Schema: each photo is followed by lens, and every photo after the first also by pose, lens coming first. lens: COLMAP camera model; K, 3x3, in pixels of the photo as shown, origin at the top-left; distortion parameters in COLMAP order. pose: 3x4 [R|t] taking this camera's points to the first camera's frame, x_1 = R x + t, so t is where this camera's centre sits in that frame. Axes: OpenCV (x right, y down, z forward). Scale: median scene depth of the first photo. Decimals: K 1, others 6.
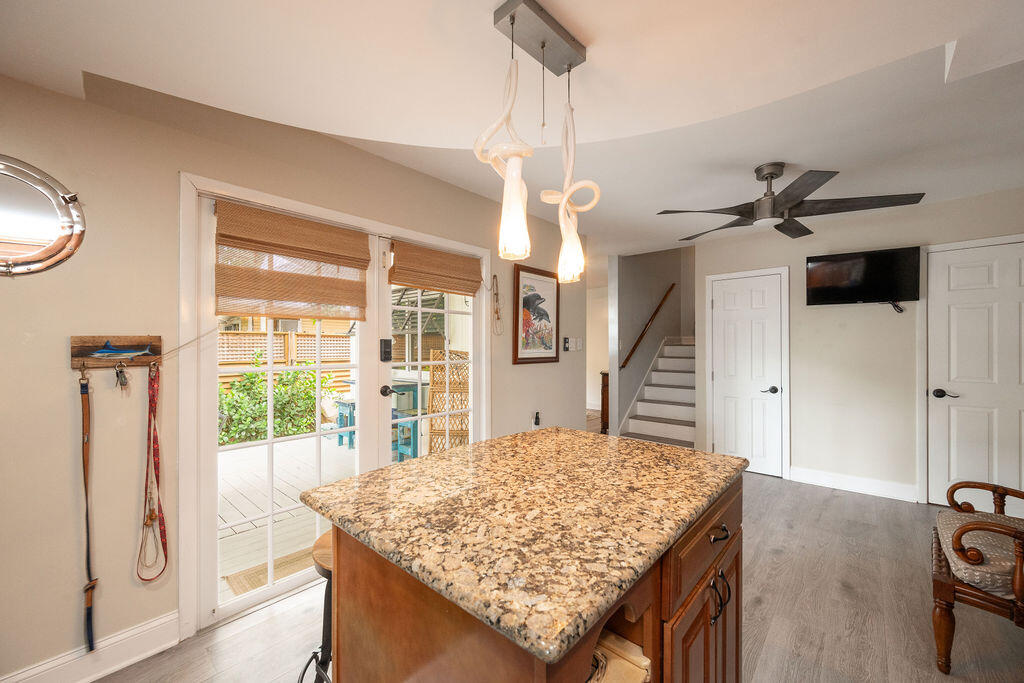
lens RADIAL K [[402.2, 0, 518.2], [0, 402.2, 344.8], [0, 0, 1]] dist [0.000499, 0.000920]
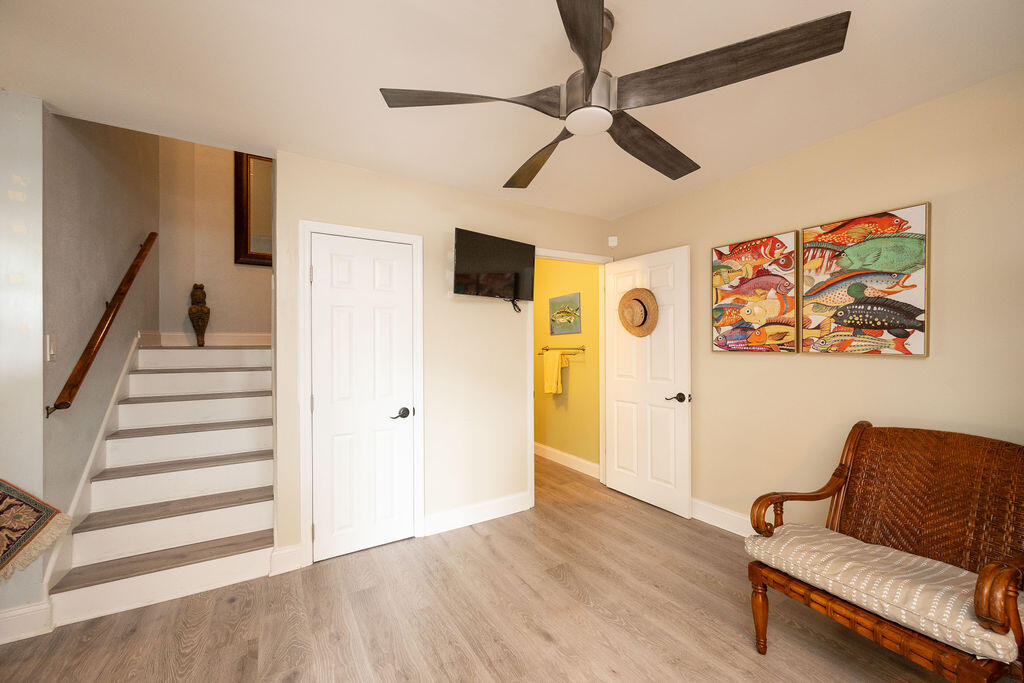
lens RADIAL K [[402.2, 0, 512.3], [0, 402.2, 345.5], [0, 0, 1]] dist [0.000499, 0.000920]
pose [[0.311044, 0.001756, 0.950394, 0.189180], [0.002701, 0.999993, -0.002731, 0.000858], [-0.950392, 0.003417, 0.311037, 2.602705]]
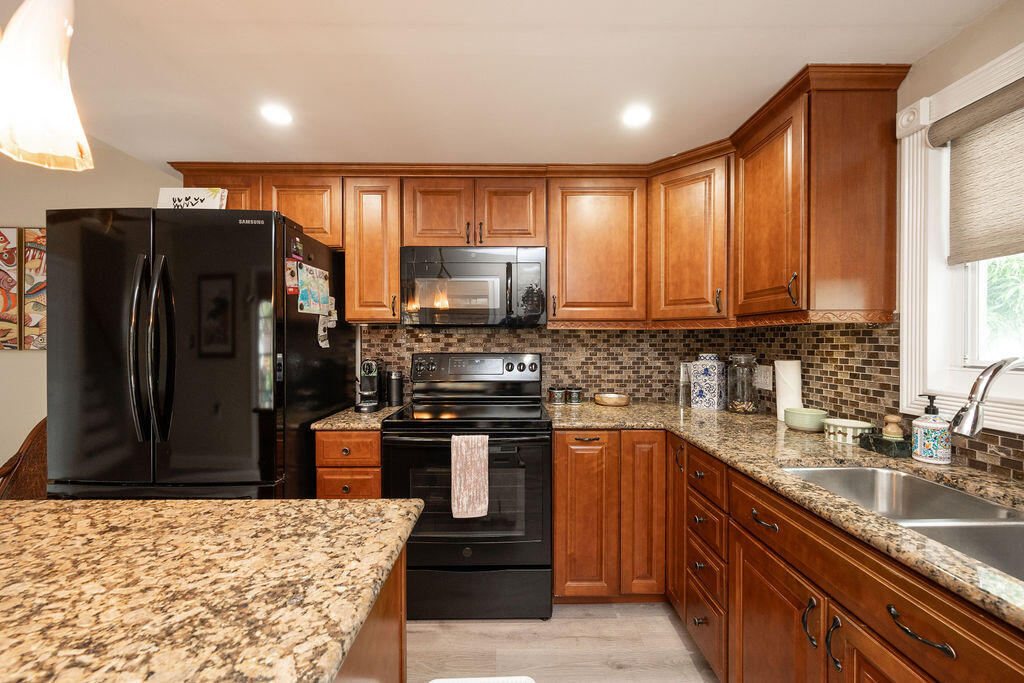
lens RADIAL K [[402.2, 0, 516.8], [0, 402.2, 344.1], [0, 0, 1]] dist [0.000499, 0.000920]
pose [[-0.673499, 0.000246, 0.739188, -0.868419], [-0.000345, 1.000000, -0.000647, 0.008051], [-0.739188, -0.000690, -0.673499, 1.037844]]
